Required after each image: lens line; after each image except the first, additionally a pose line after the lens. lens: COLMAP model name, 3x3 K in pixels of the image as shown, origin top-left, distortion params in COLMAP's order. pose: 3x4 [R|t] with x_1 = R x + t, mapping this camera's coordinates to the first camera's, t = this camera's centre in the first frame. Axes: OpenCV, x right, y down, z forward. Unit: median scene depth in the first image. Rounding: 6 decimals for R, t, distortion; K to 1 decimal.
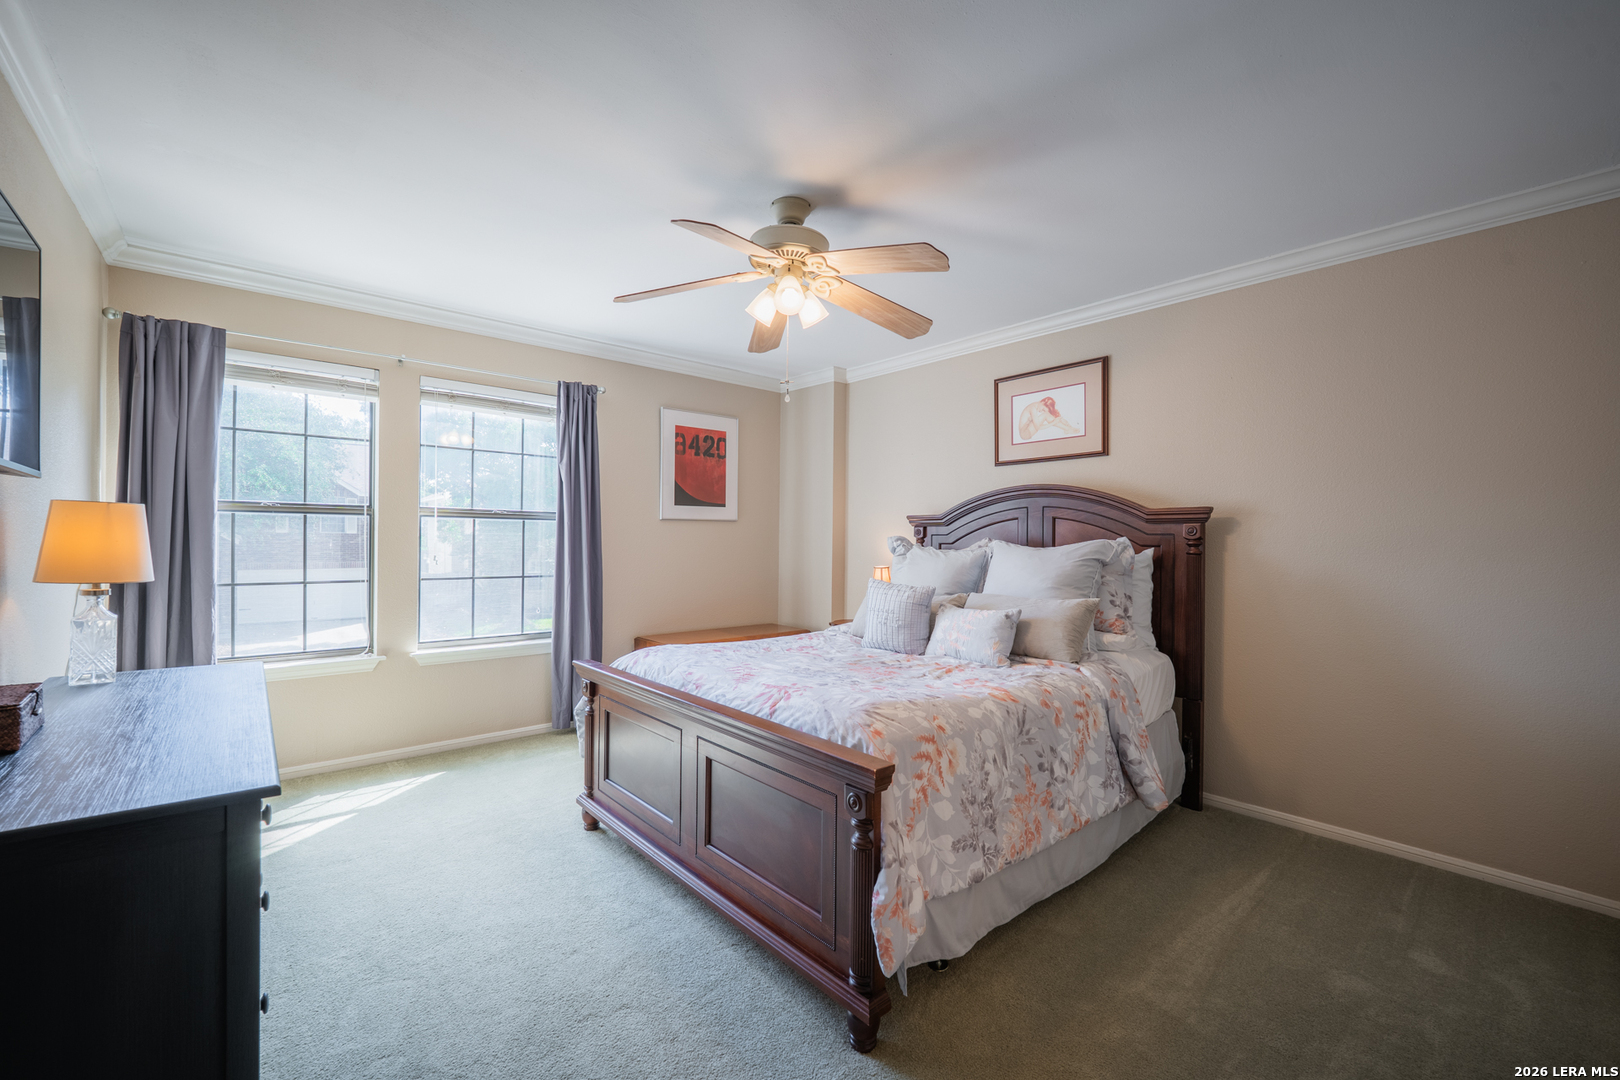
lens RADIAL K [[671.9, 0, 798.1], [0, 671.9, 542.6], [0, 0, 1]] dist [-0.003789, -0.000178]
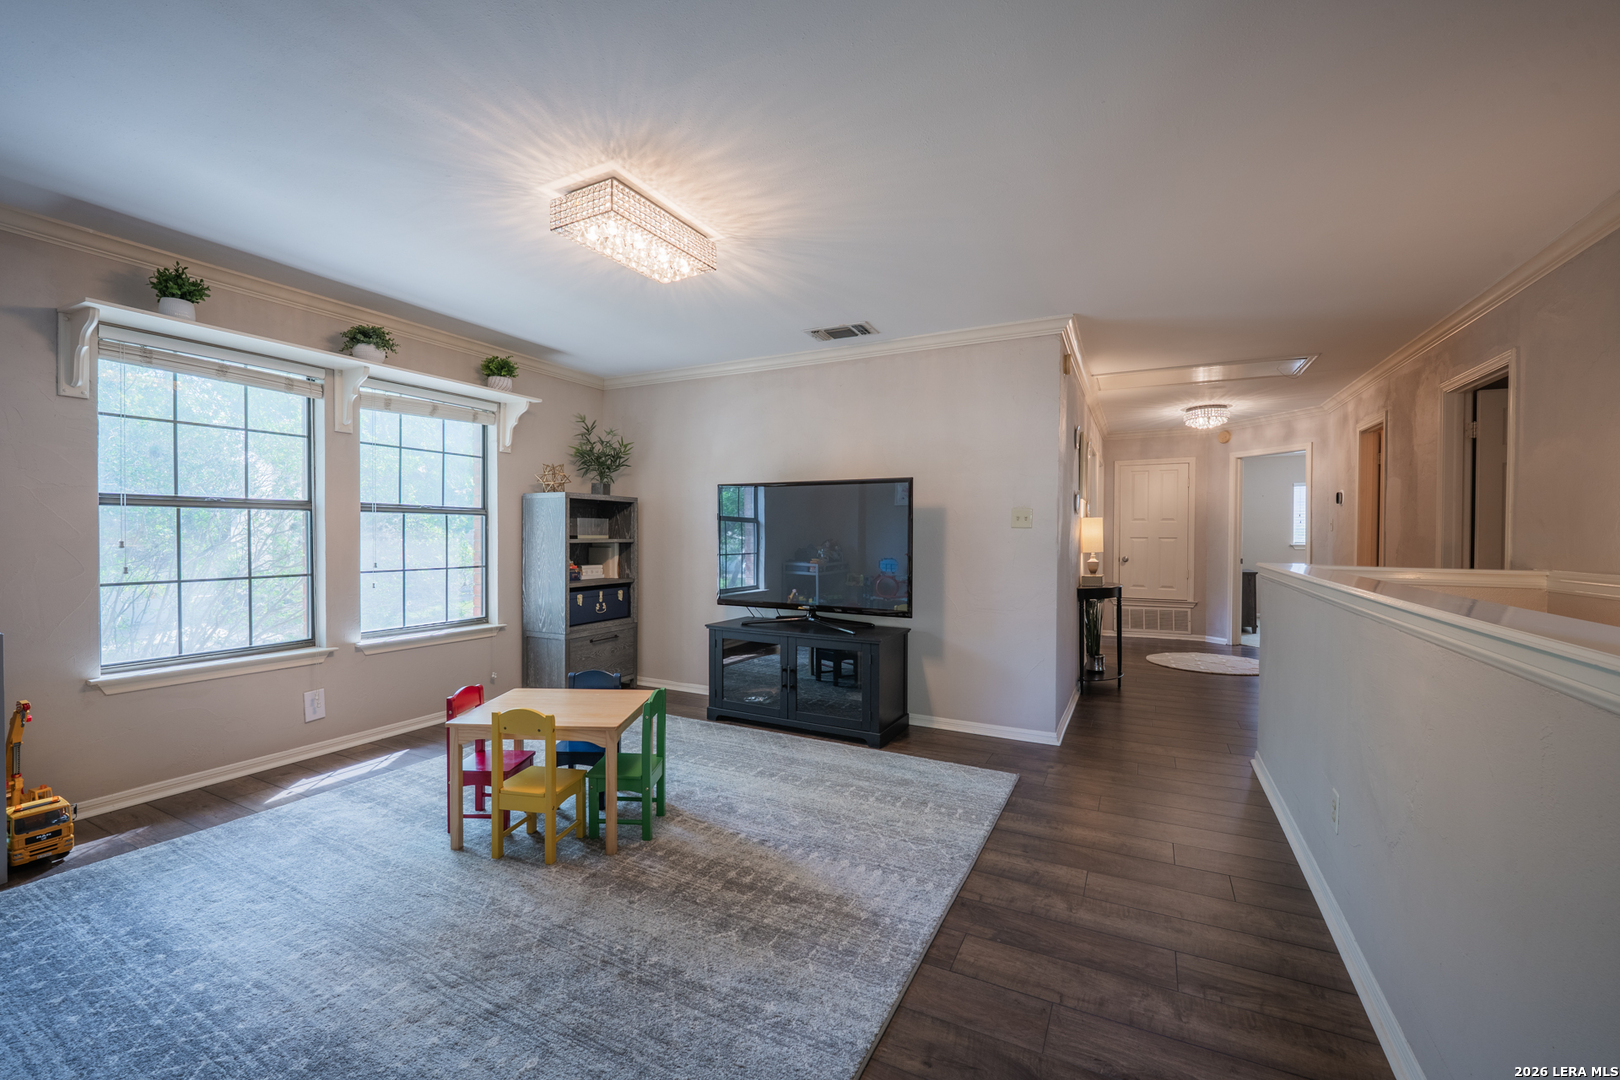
lens RADIAL K [[671.9, 0, 798.1], [0, 671.9, 542.6], [0, 0, 1]] dist [-0.003789, -0.000178]
pose [[0.930275, -0.009576, 0.366739, -0.308417], [0.003926, 0.999862, 0.016150, -0.005742], [-0.366843, -0.013584, 0.930184, -0.212342]]
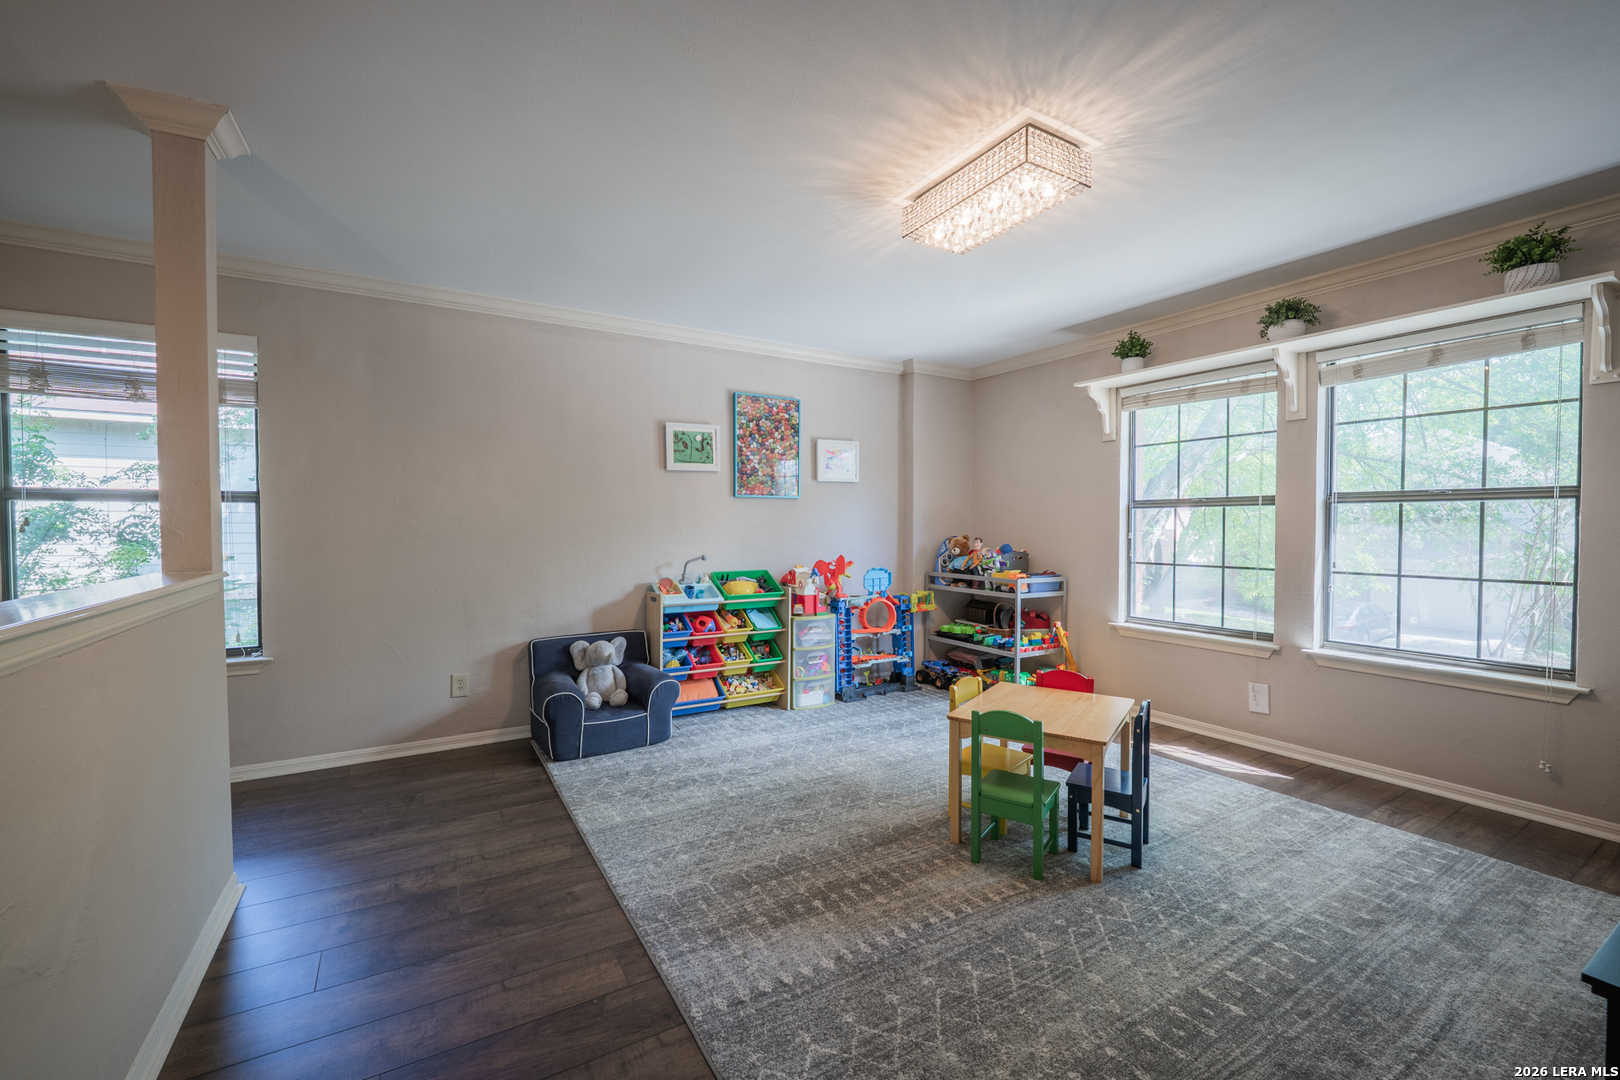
lens RADIAL K [[671.9, 0, 798.1], [0, 671.9, 542.6], [0, 0, 1]] dist [-0.003789, -0.000178]
pose [[-0.183772, 0.016685, -0.982827, 0.462586], [-0.003199, 0.999840, 0.017572, 0.000530], [0.982964, 0.006373, -0.183689, 0.449589]]
